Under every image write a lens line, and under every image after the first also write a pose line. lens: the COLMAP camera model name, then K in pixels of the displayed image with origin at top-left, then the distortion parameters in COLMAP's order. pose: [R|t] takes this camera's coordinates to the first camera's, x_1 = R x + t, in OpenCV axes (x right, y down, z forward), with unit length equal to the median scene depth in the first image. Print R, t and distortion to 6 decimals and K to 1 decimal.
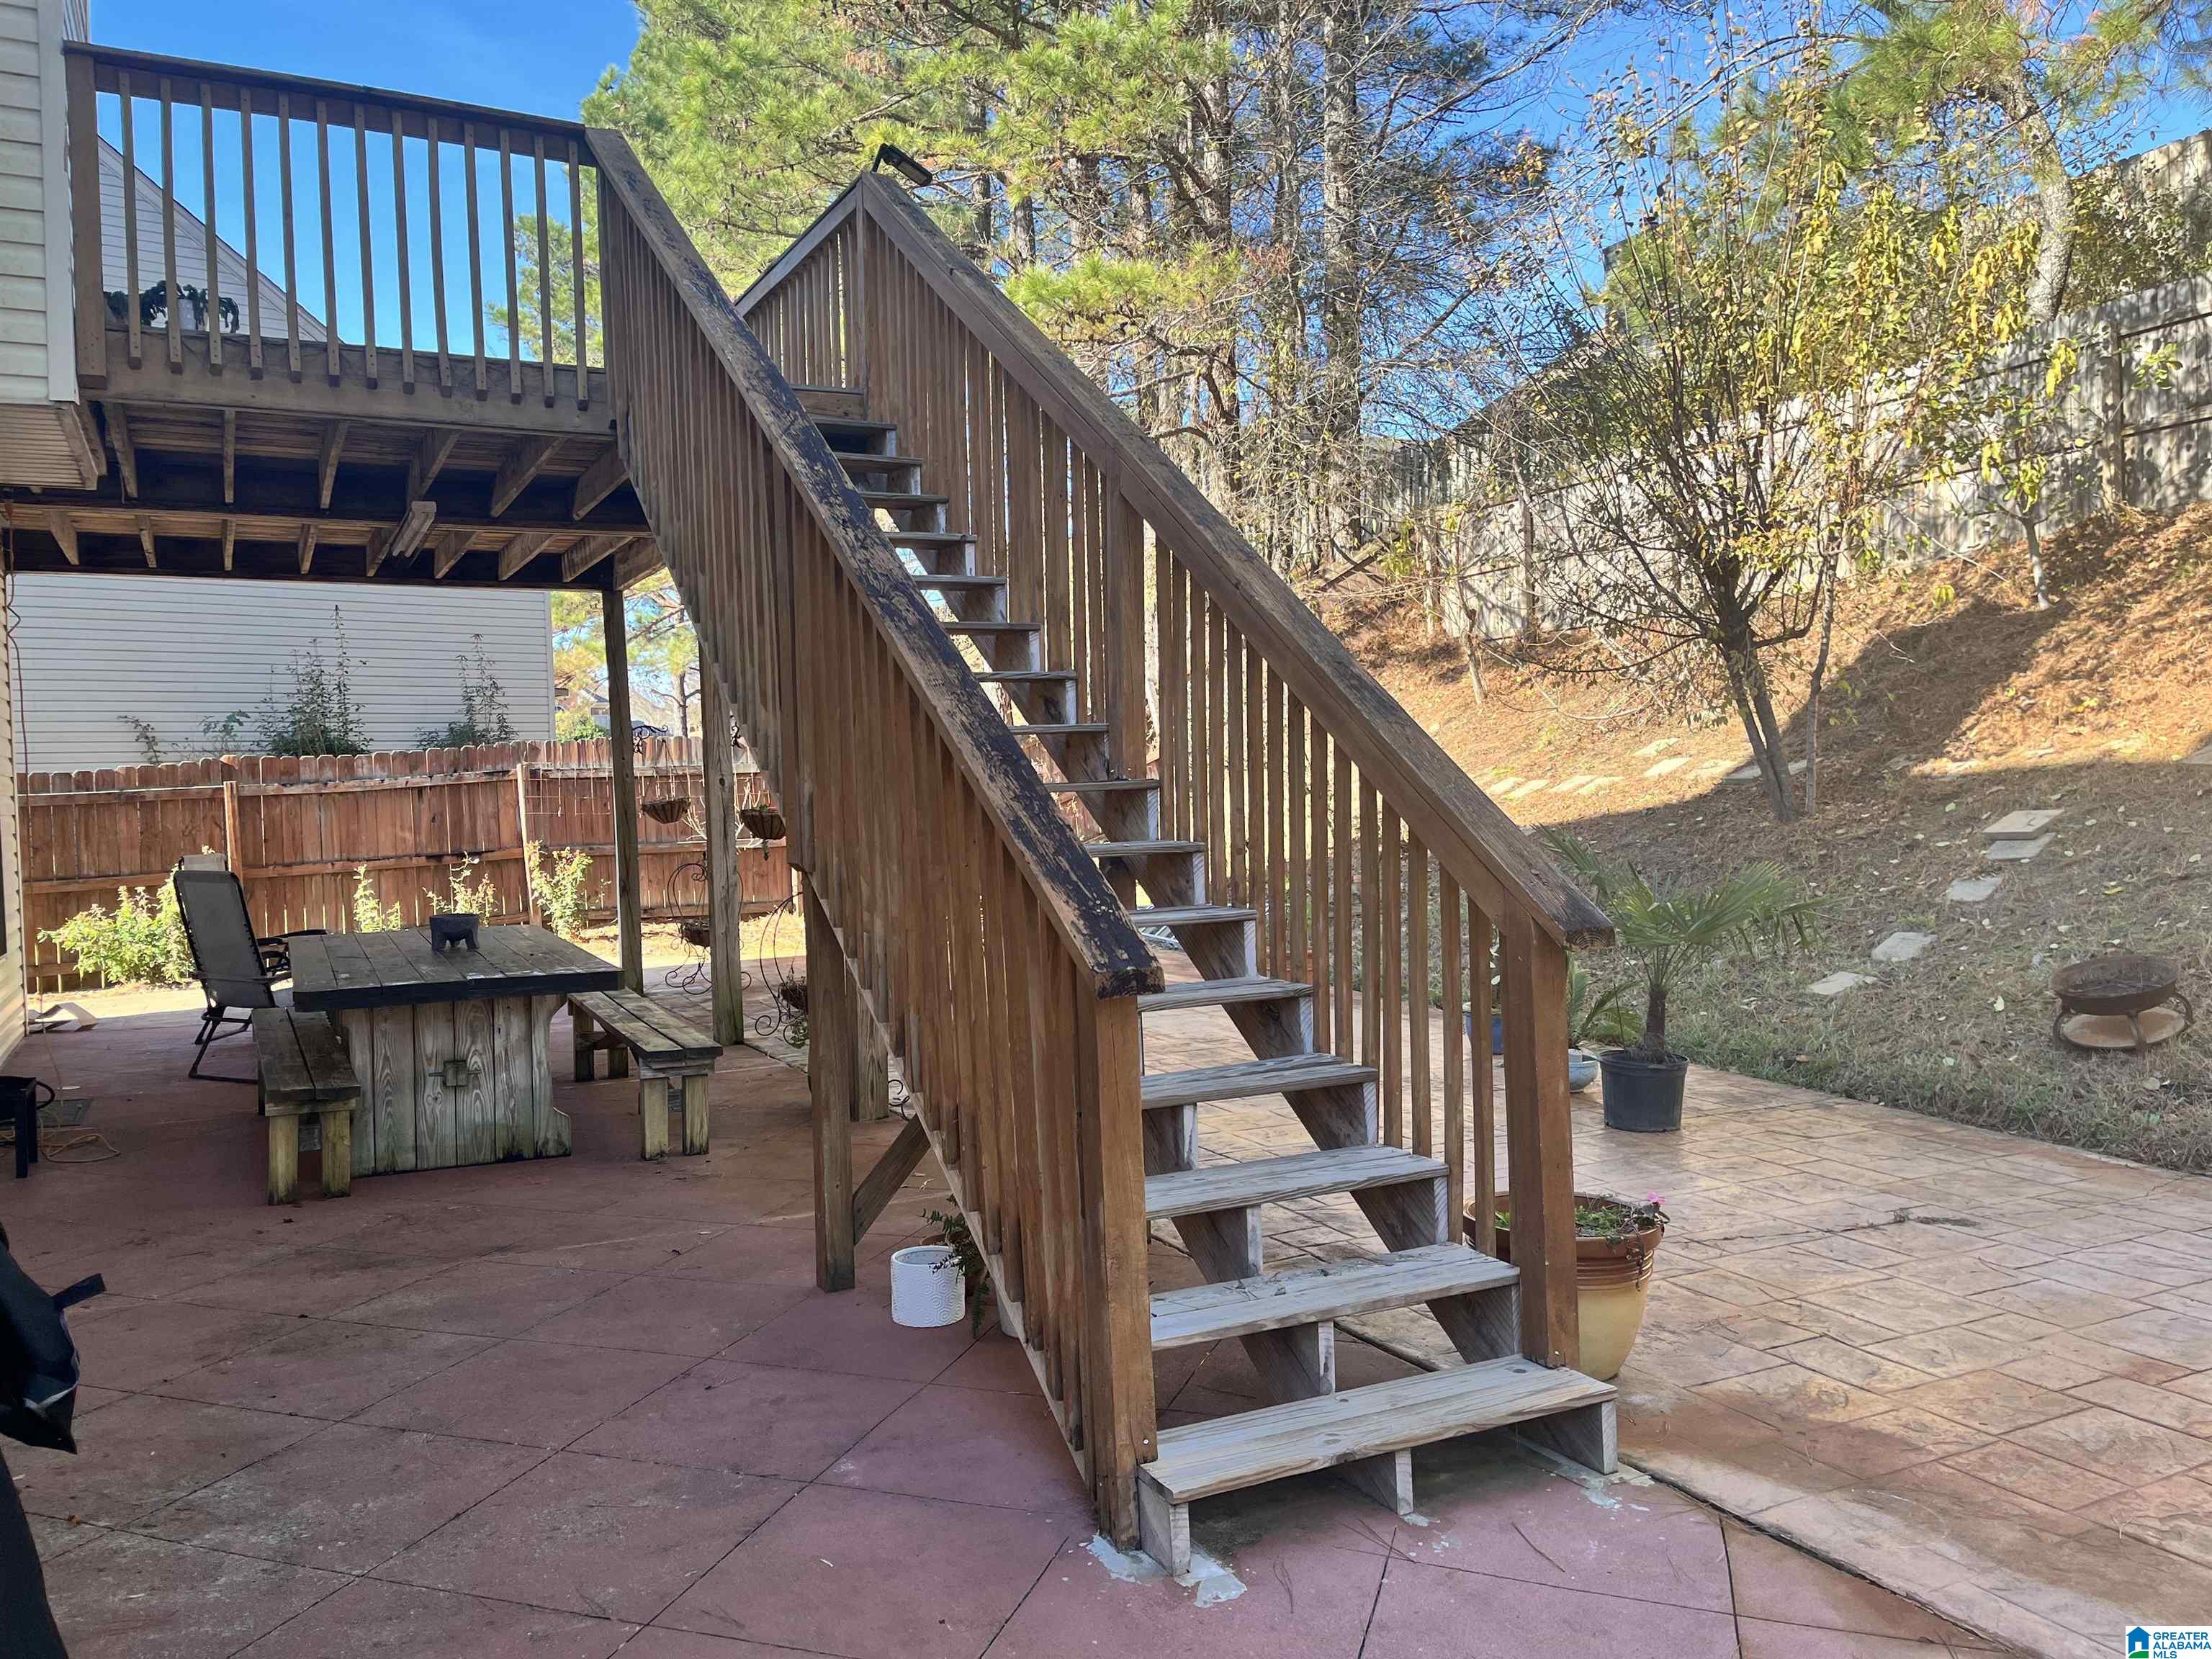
lens RADIAL K [[1671.8, 0, 1104.9], [0, 1671.8, 845.5], [0, 0, 1]] dist [0.068847, -0.100705]
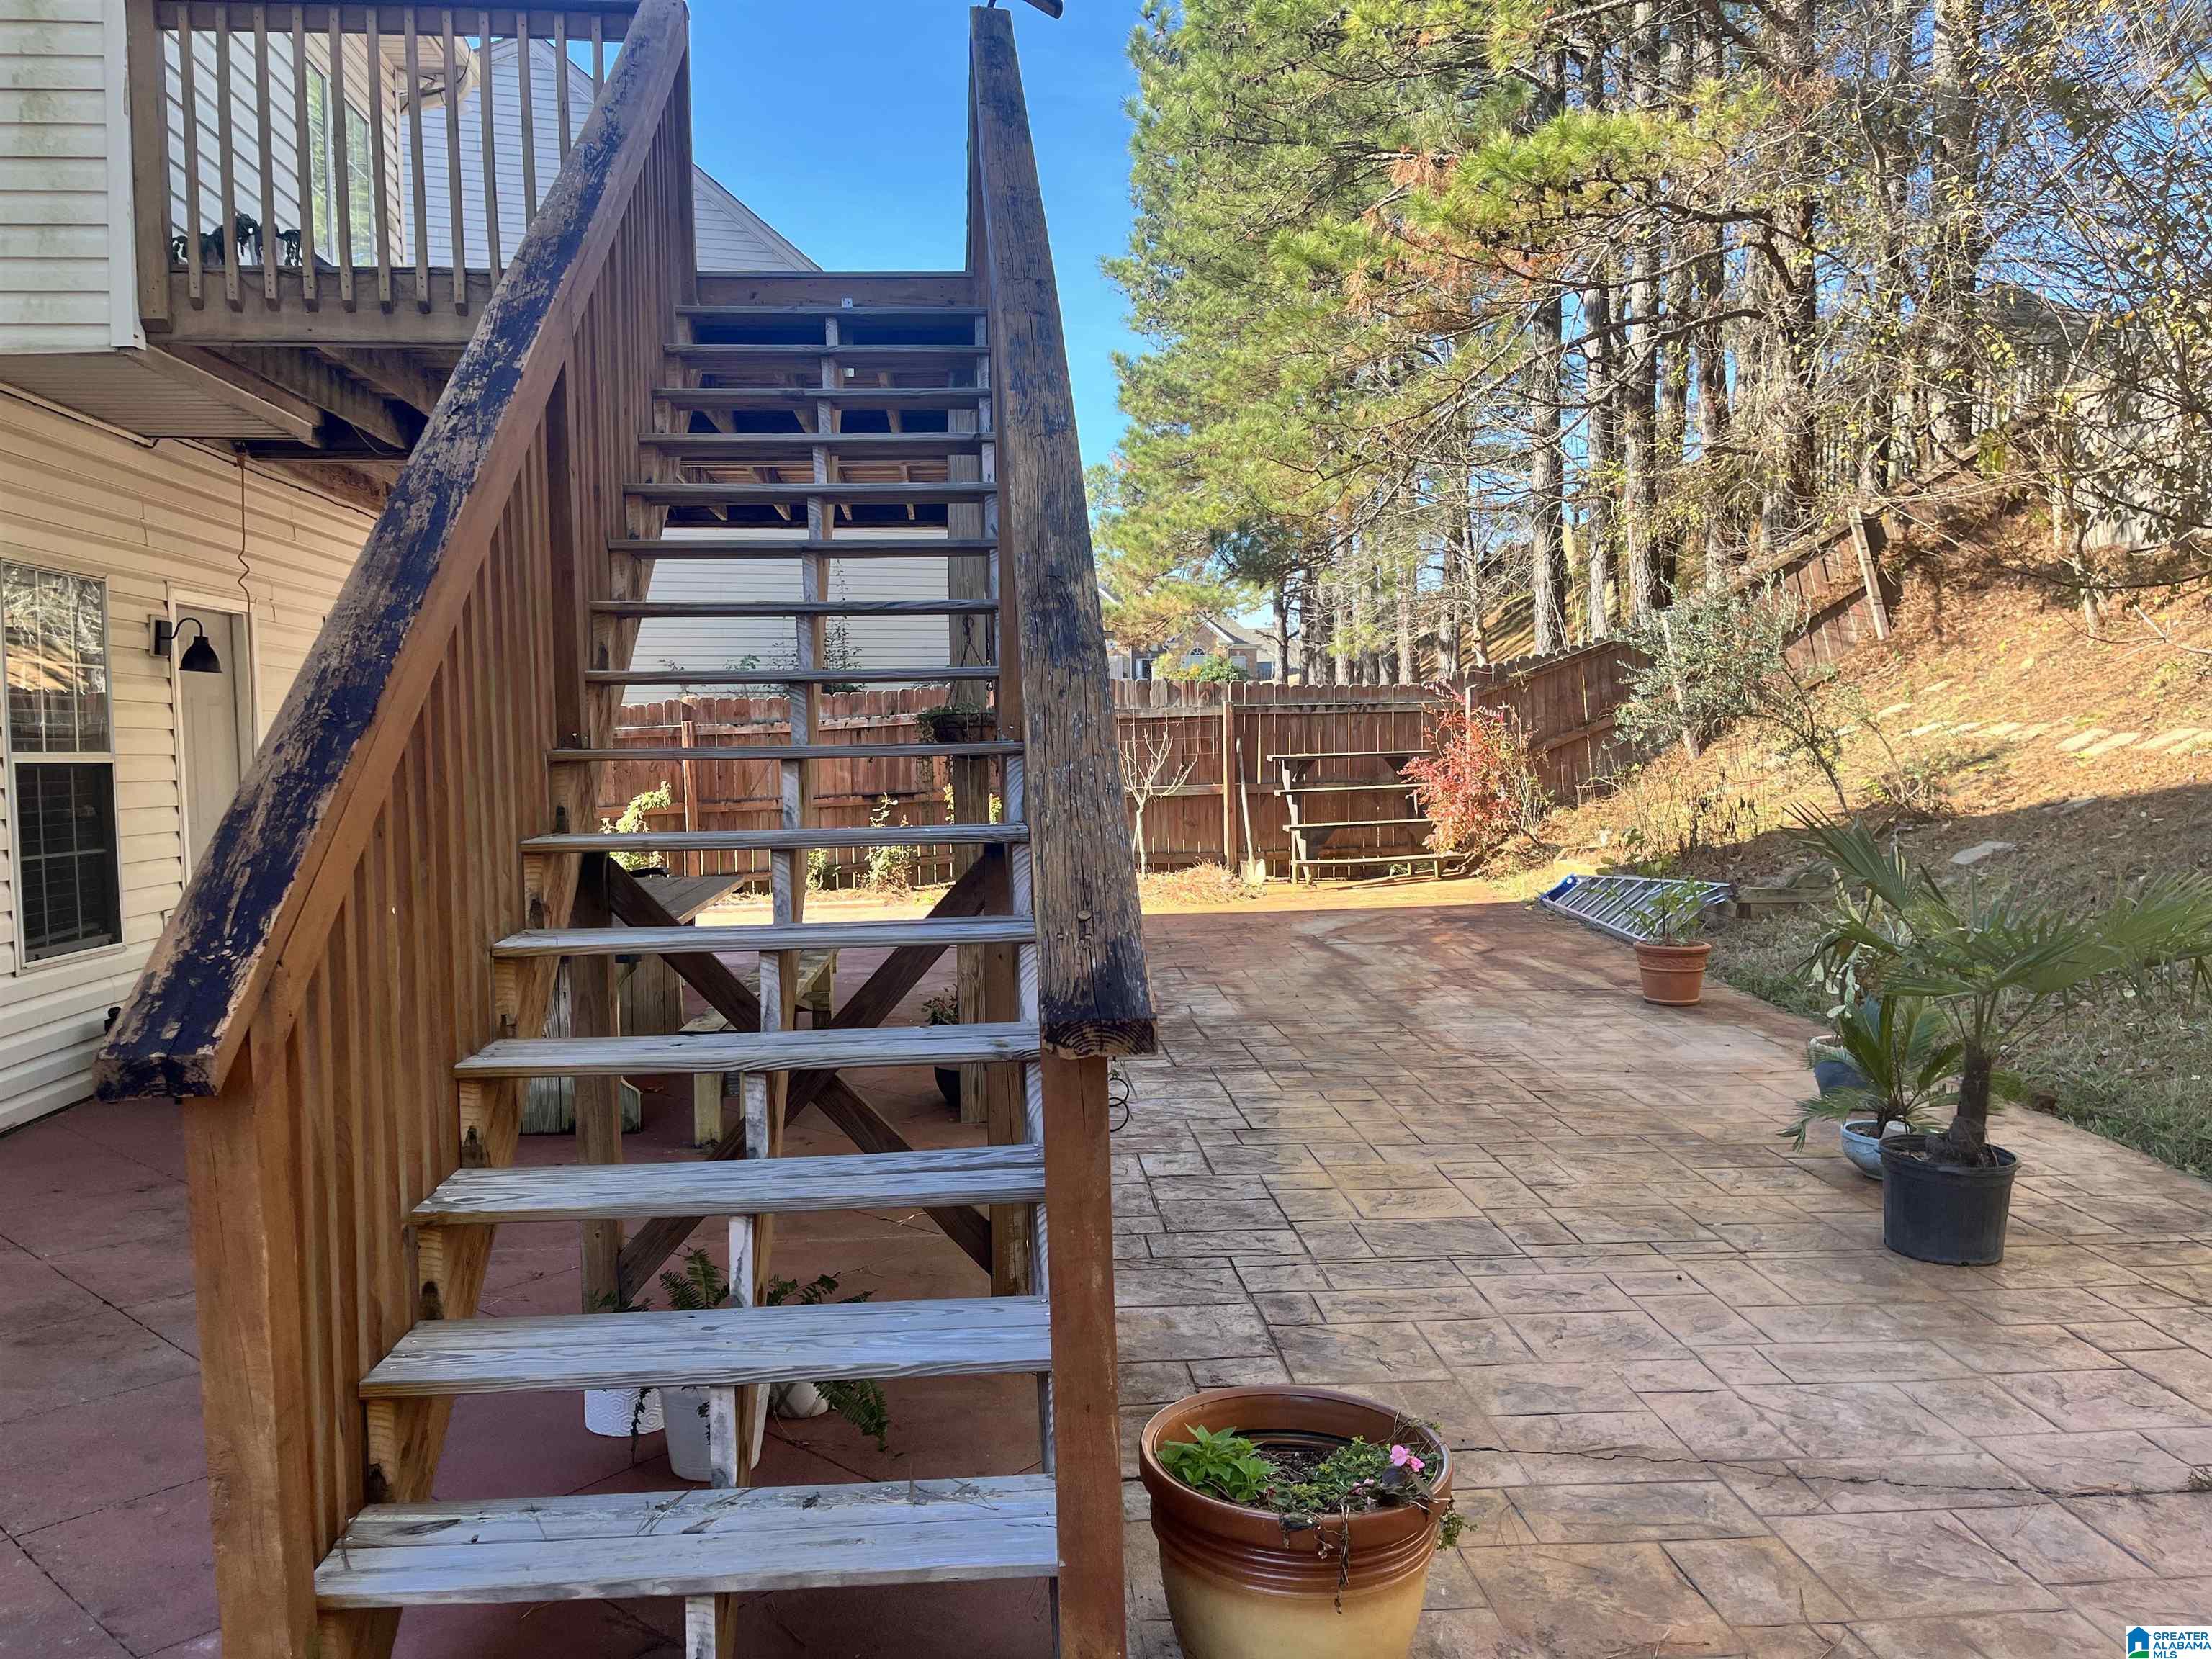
lens RADIAL K [[1674.5, 0, 1096.7], [0, 1674.5, 841.4], [0, 0, 1]] dist [0.073959, -0.109727]
pose [[0.923015, 0.036471, -0.383031, 0.128218], [-0.023613, 0.998990, 0.038220, -0.008822], [0.384038, -0.026233, 0.922944, 0.116688]]
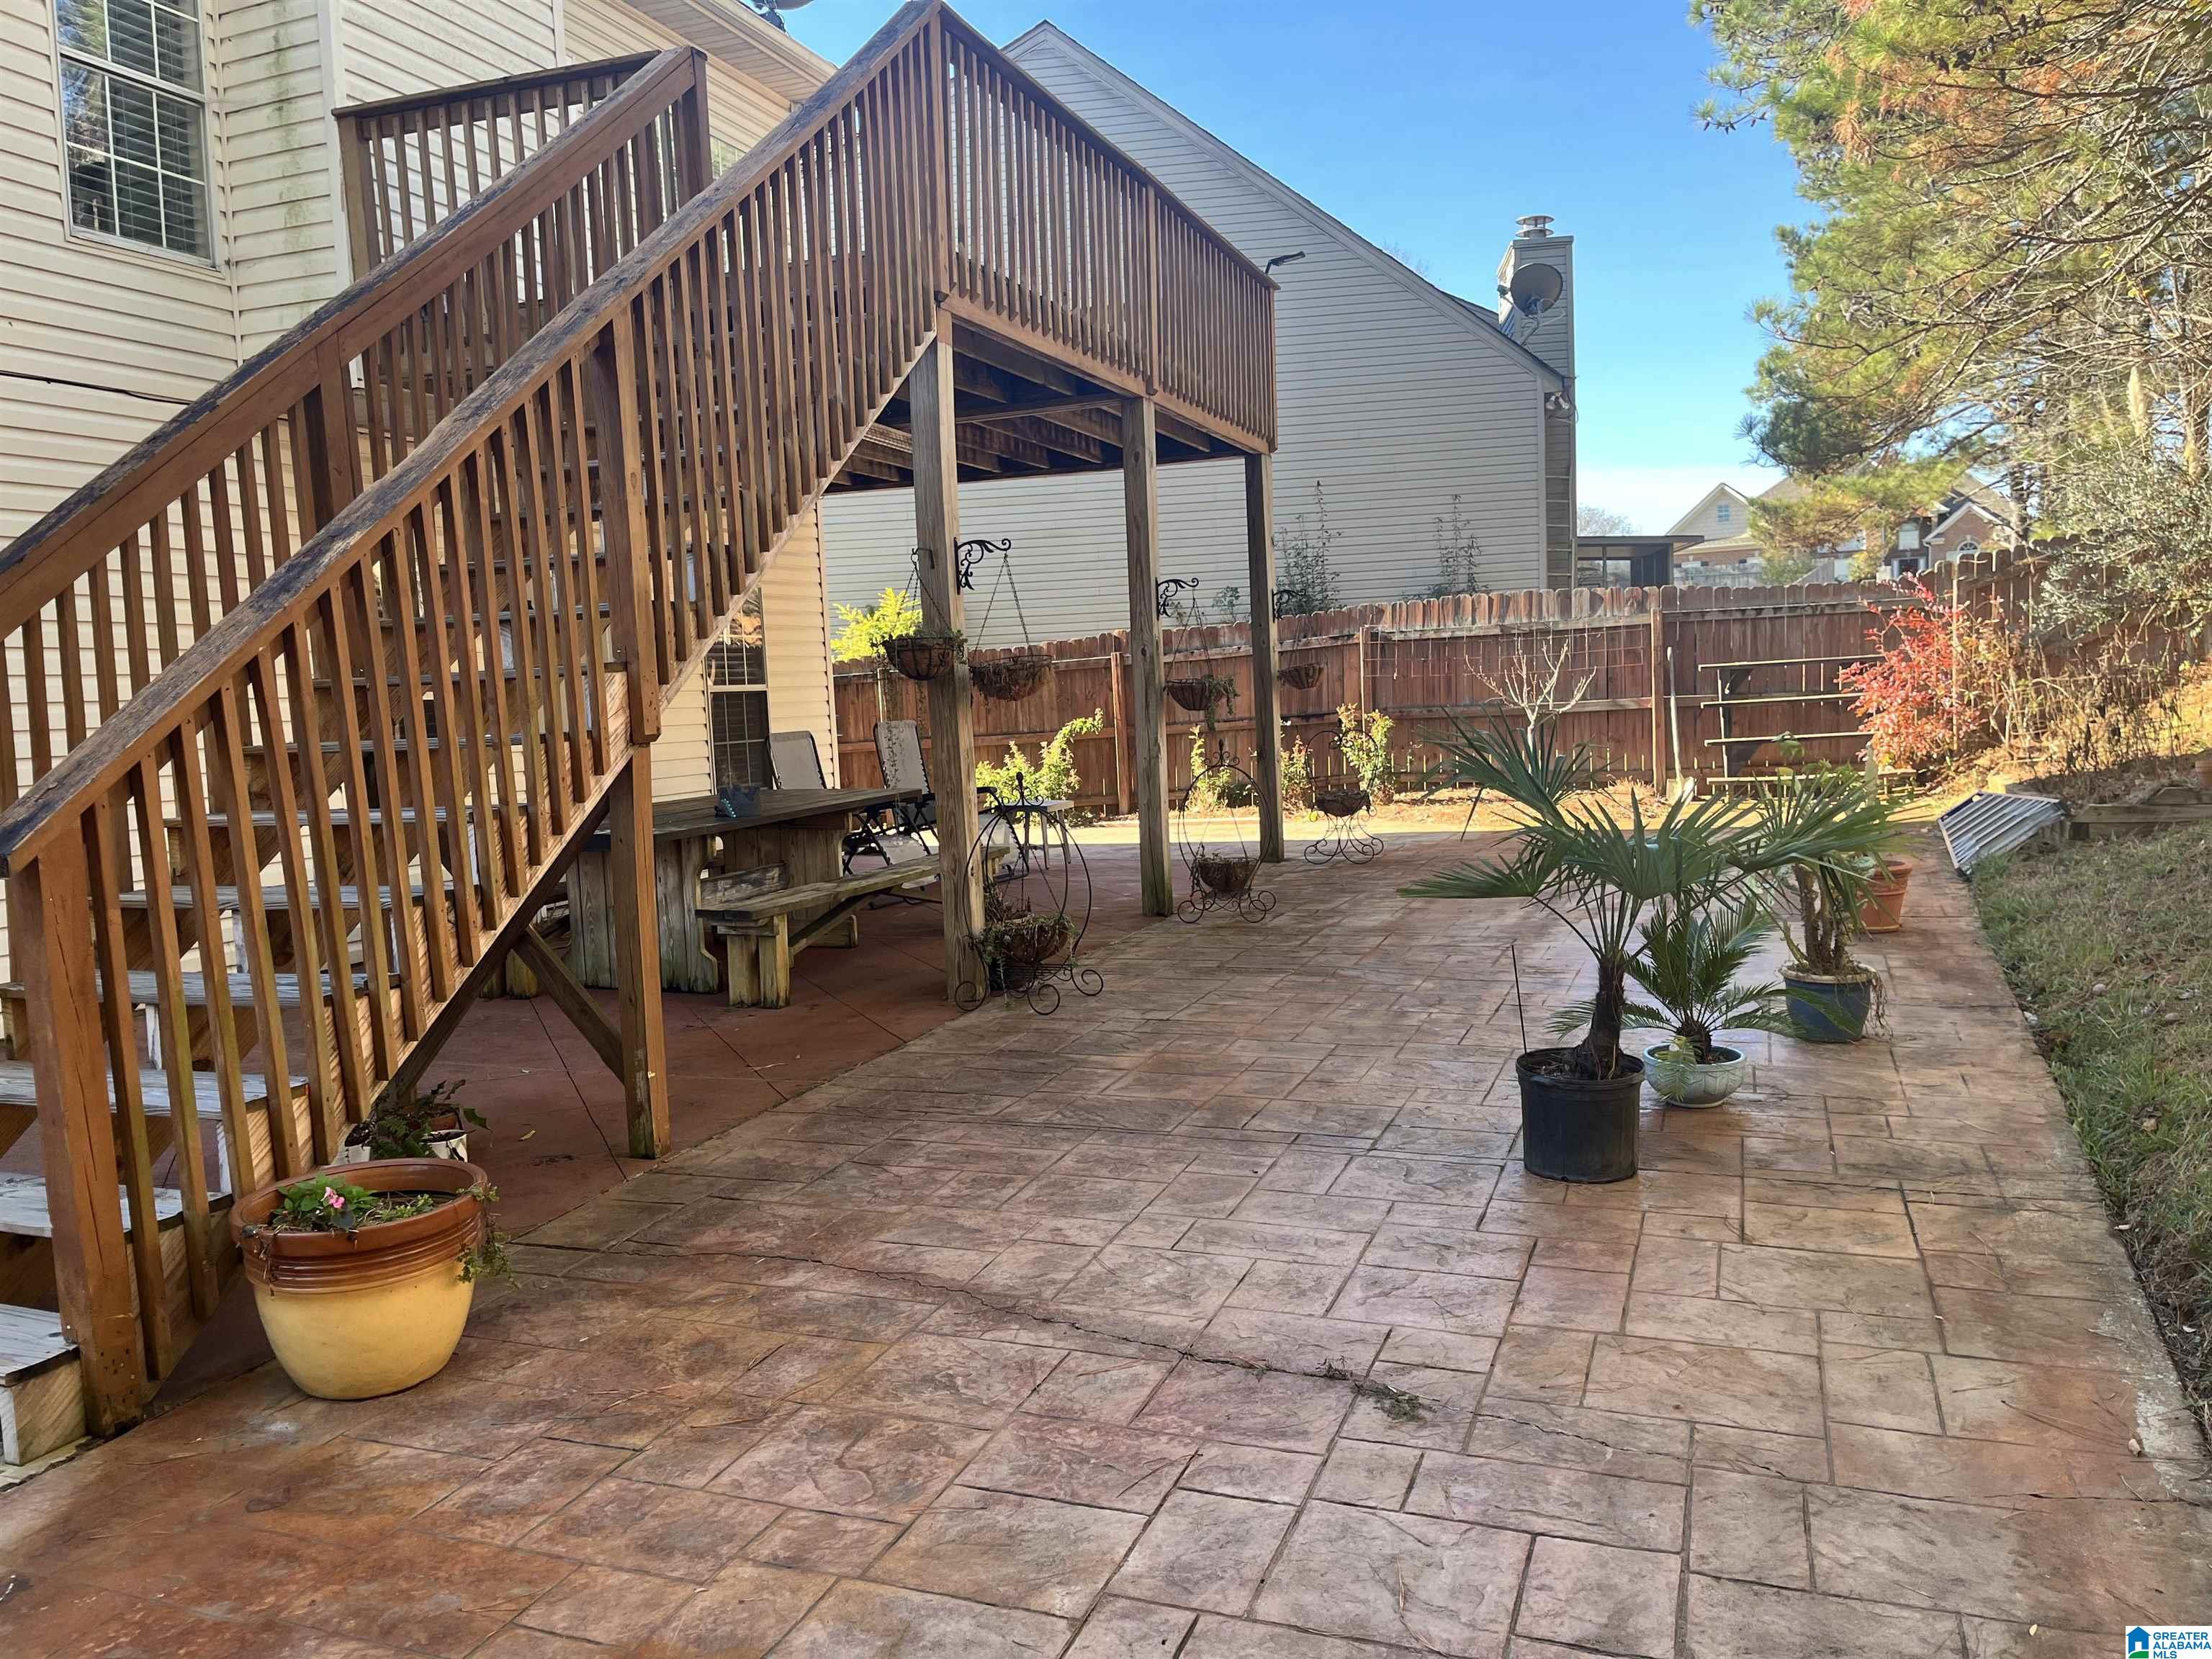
lens RADIAL K [[1671.8, 0, 1104.9], [0, 1671.8, 845.5], [0, 0, 1]] dist [0.068847, -0.100705]
pose [[0.671728, 0.066346, -0.737821, 0.331006], [0.000048, 0.995978, 0.089603, -0.008418], [0.740798, -0.060224, 0.669023, 0.213523]]
